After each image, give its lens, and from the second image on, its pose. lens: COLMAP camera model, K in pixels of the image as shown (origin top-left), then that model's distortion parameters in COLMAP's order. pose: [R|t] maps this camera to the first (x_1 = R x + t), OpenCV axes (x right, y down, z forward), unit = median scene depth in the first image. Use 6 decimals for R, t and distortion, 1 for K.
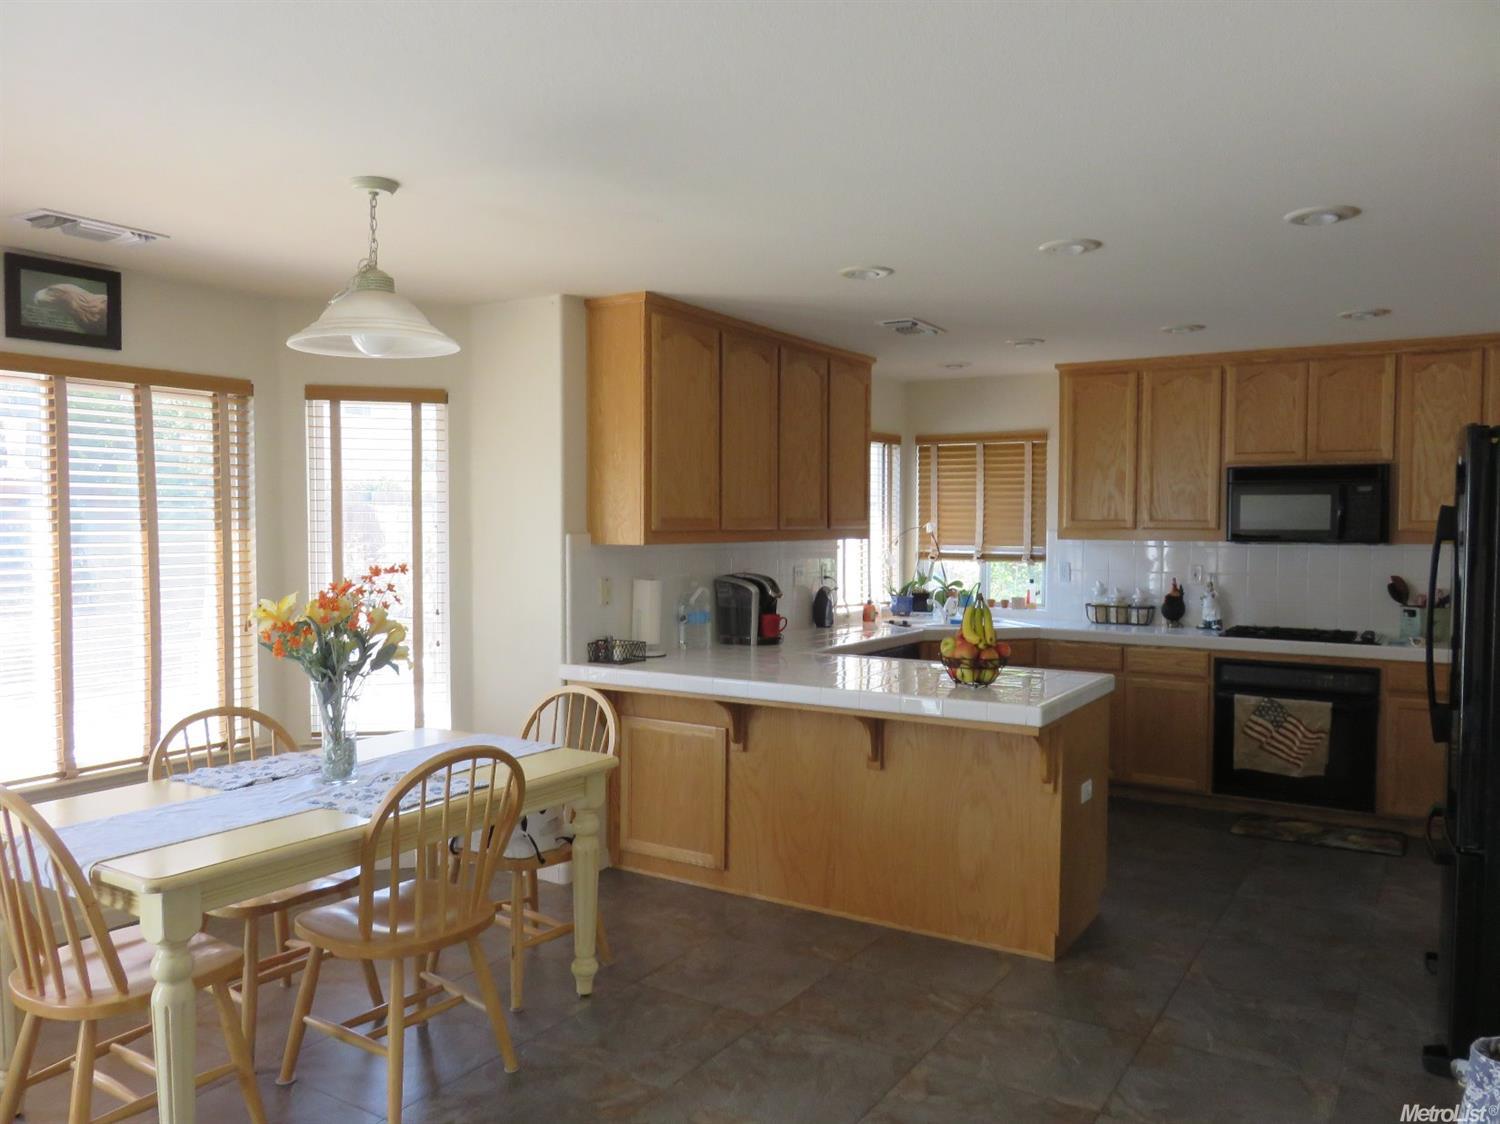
lens RADIAL K [[1124.1, 0, 751.7], [0, 1124.1, 564.8], [0, 0, 1]] dist [-0.009485, -0.007686]
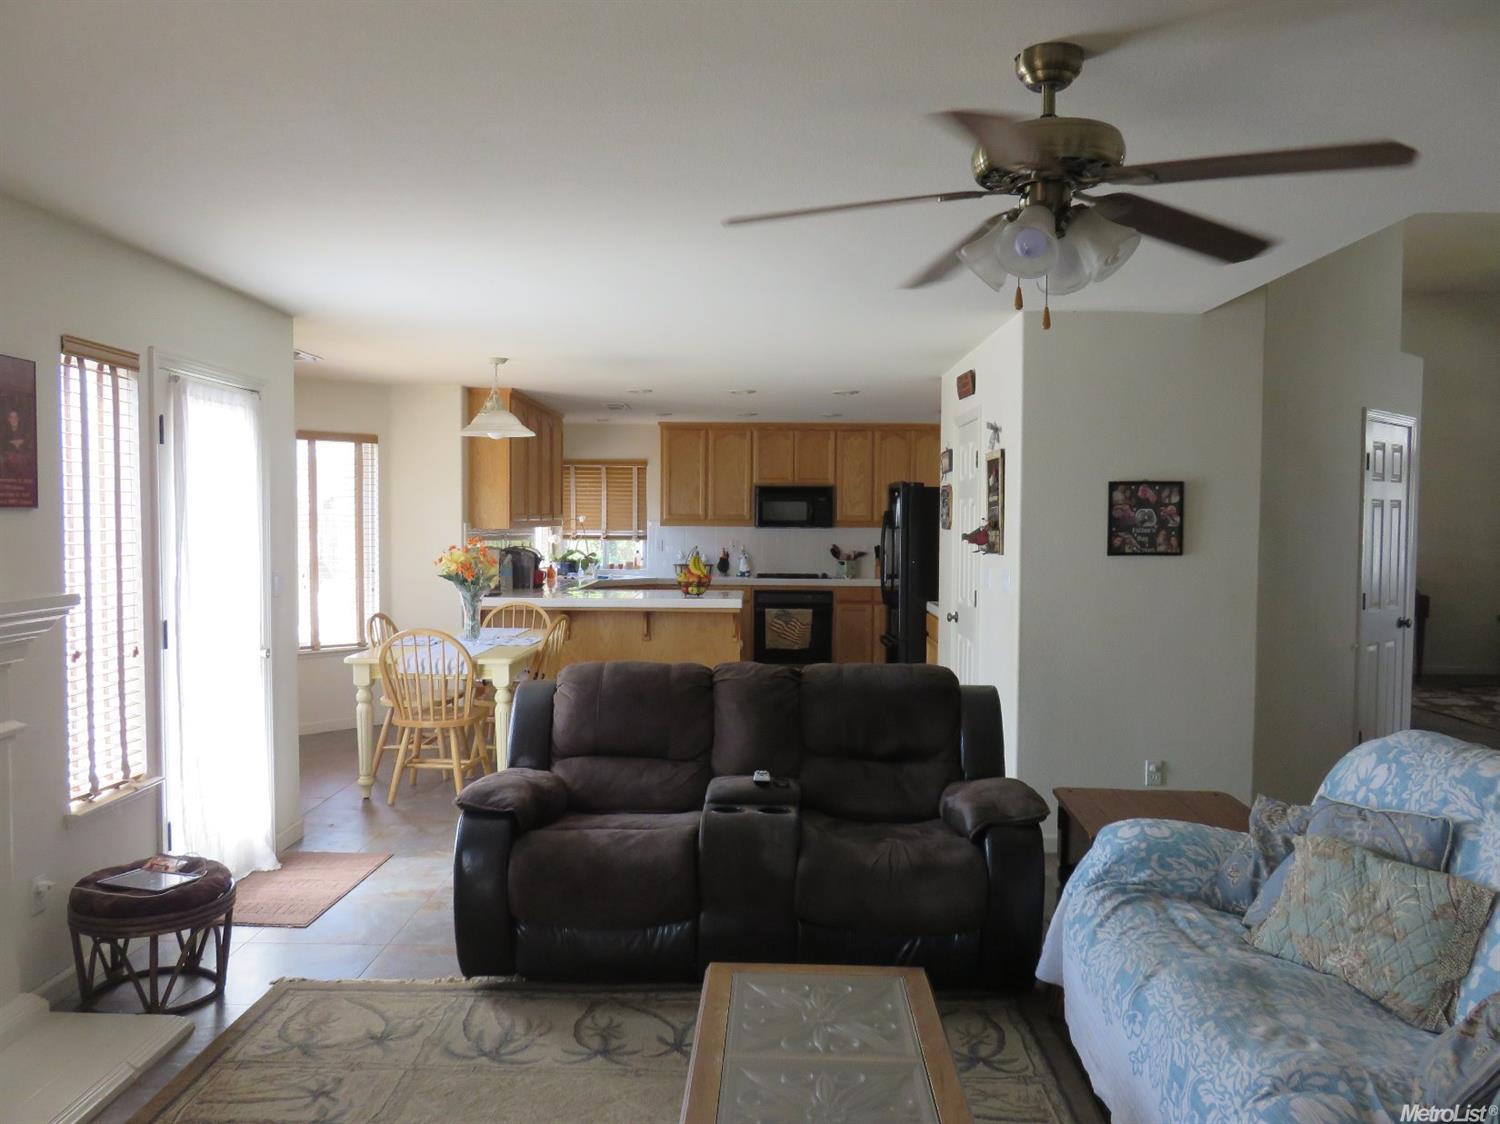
lens RADIAL K [[1124.7, 0, 744.2], [0, 1124.7, 565.1], [0, 0, 1]] dist [-0.010058, -0.003321]
pose [[0.858235, -0.019562, 0.512884, -0.693680], [0.015125, 0.999803, 0.012825, 0.023157], [-0.513034, -0.003249, 0.858362, -0.729765]]
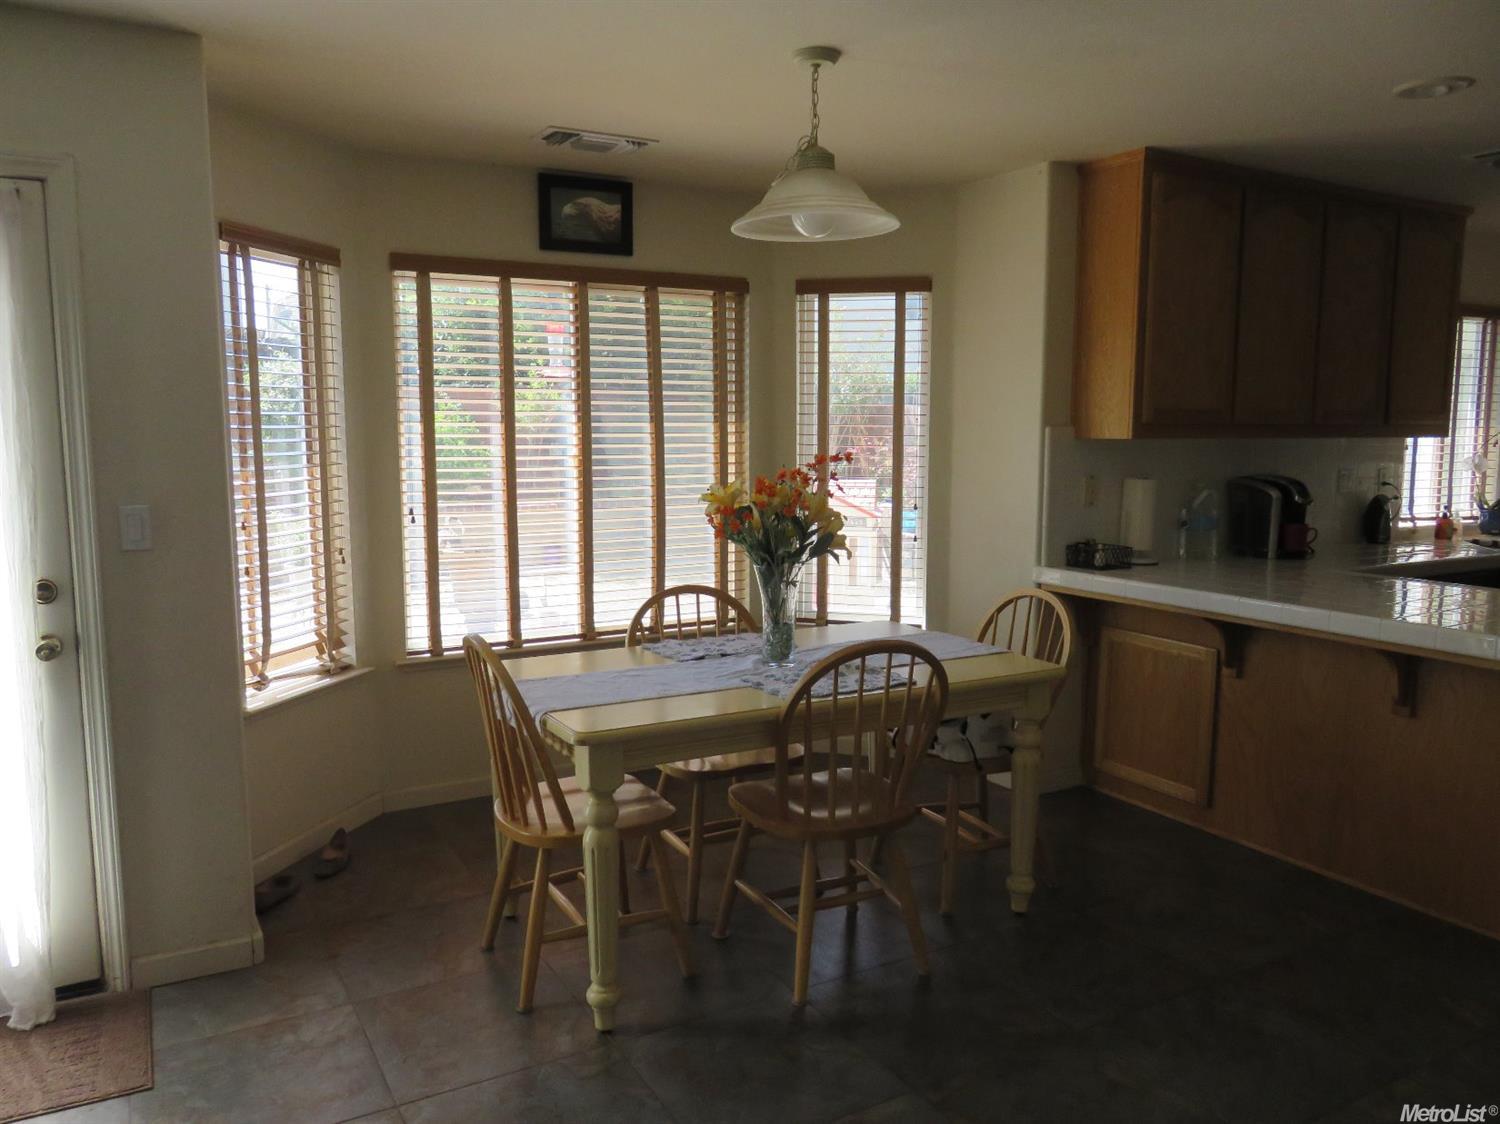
lens RADIAL K [[1124.7, 0, 744.2], [0, 1124.7, 565.1], [0, 0, 1]] dist [-0.010058, -0.003321]
pose [[0.880755, 0.058544, -0.469940, 0.058819], [-0.018390, 0.995809, 0.089588, 0.007841], [0.473215, -0.070263, 0.878140, 0.060546]]
